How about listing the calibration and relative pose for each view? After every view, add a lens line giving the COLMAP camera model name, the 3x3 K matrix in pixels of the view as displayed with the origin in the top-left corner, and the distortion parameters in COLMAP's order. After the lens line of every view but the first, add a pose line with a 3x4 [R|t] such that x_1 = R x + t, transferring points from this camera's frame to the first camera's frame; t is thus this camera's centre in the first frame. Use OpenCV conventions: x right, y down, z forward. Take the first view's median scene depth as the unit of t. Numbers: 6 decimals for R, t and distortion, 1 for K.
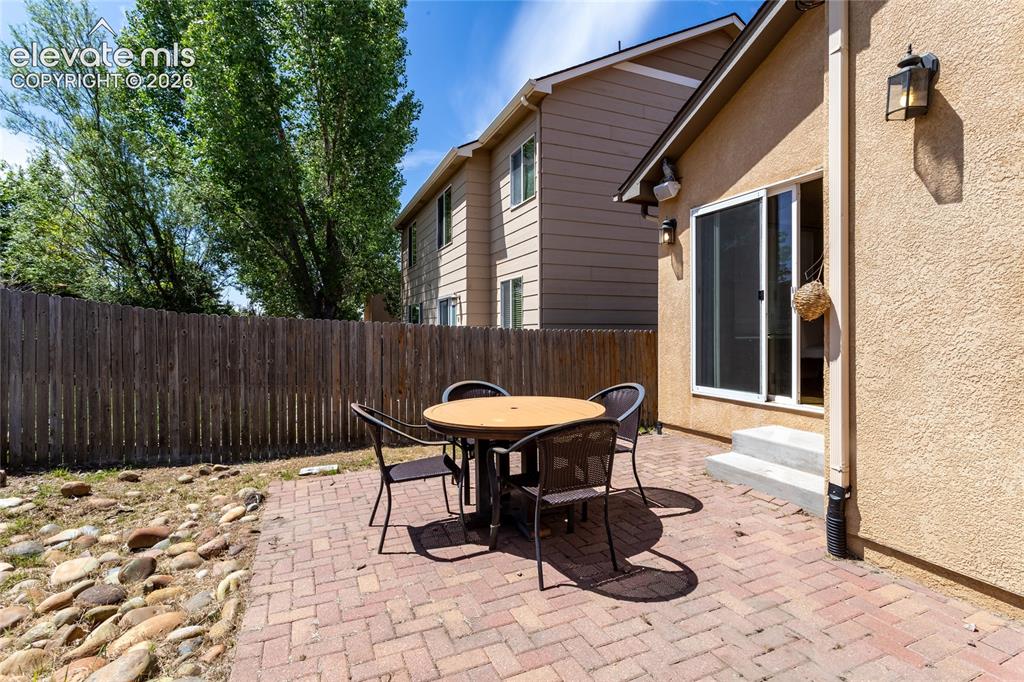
lens RADIAL K [[486.6, 0, 512.0], [0, 486.6, 341.0], [0, 0, 1]] dist [0.000996, 0.000251]
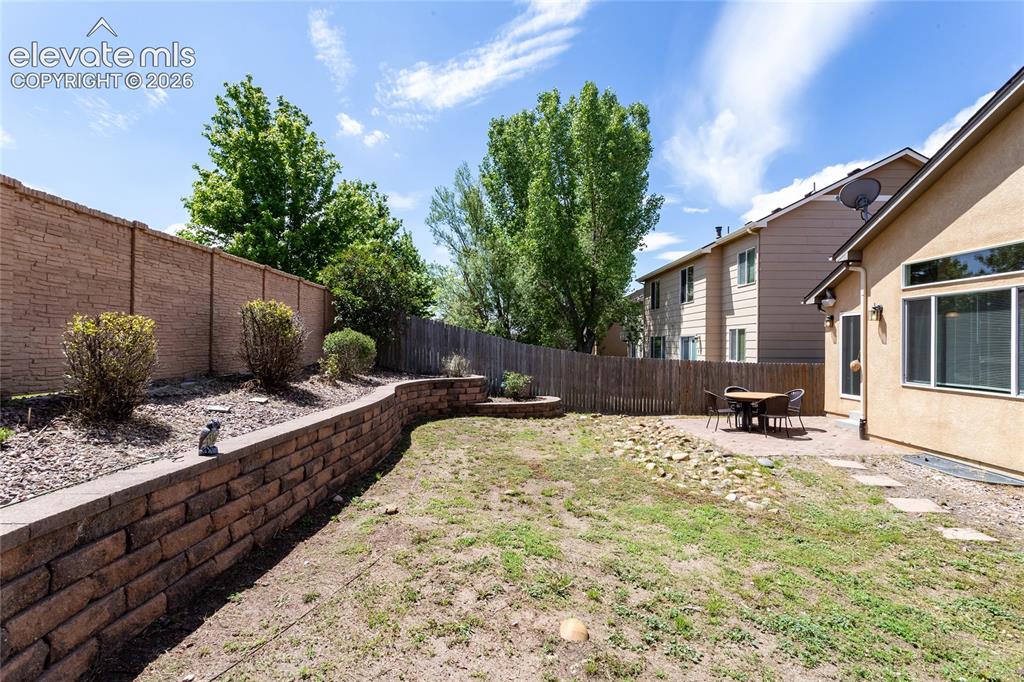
lens RADIAL K [[487.6, 0, 509.8], [0, 487.6, 349.0], [0, 0, 1]] dist [0.000650, 0.000207]
pose [[0.925859, 0.010366, -0.377727, -0.148893], [-0.013371, 0.999896, -0.005334, -0.064540], [0.377633, 0.009989, 0.925902, -1.343343]]
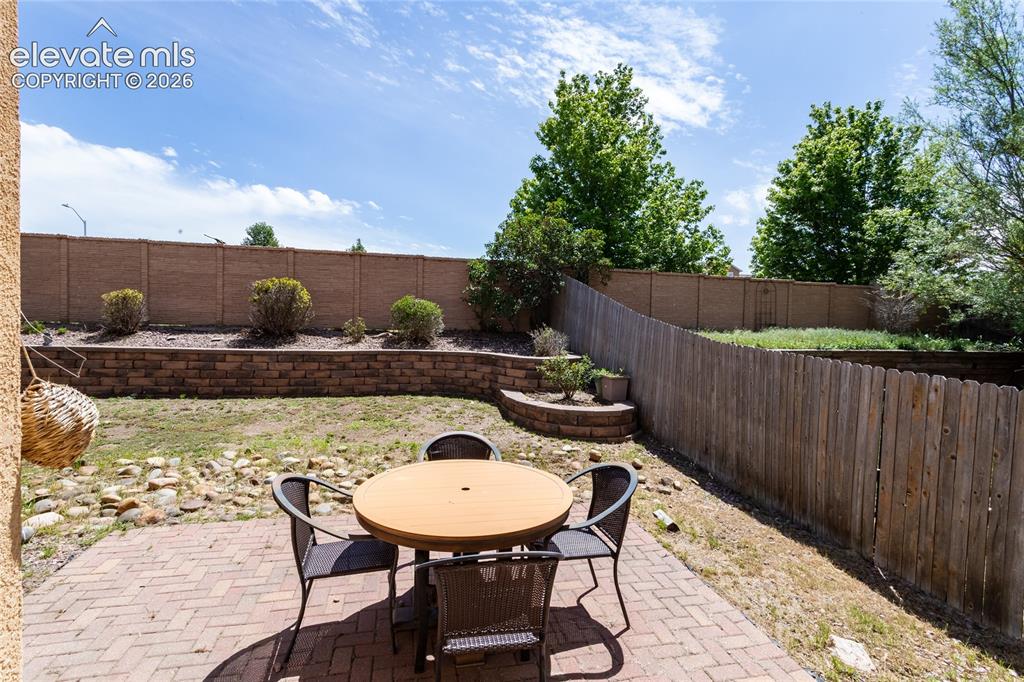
lens RADIAL K [[491.4, 0, 507.0], [0, 491.4, 326.5], [0, 0, 1]] dist [0.001570, 0.000556]
pose [[-0.190436, 0.021177, -0.981471, 0.439134], [-0.041928, 0.998680, 0.029683, -0.091141], [0.980804, 0.046804, -0.189297, 0.655138]]
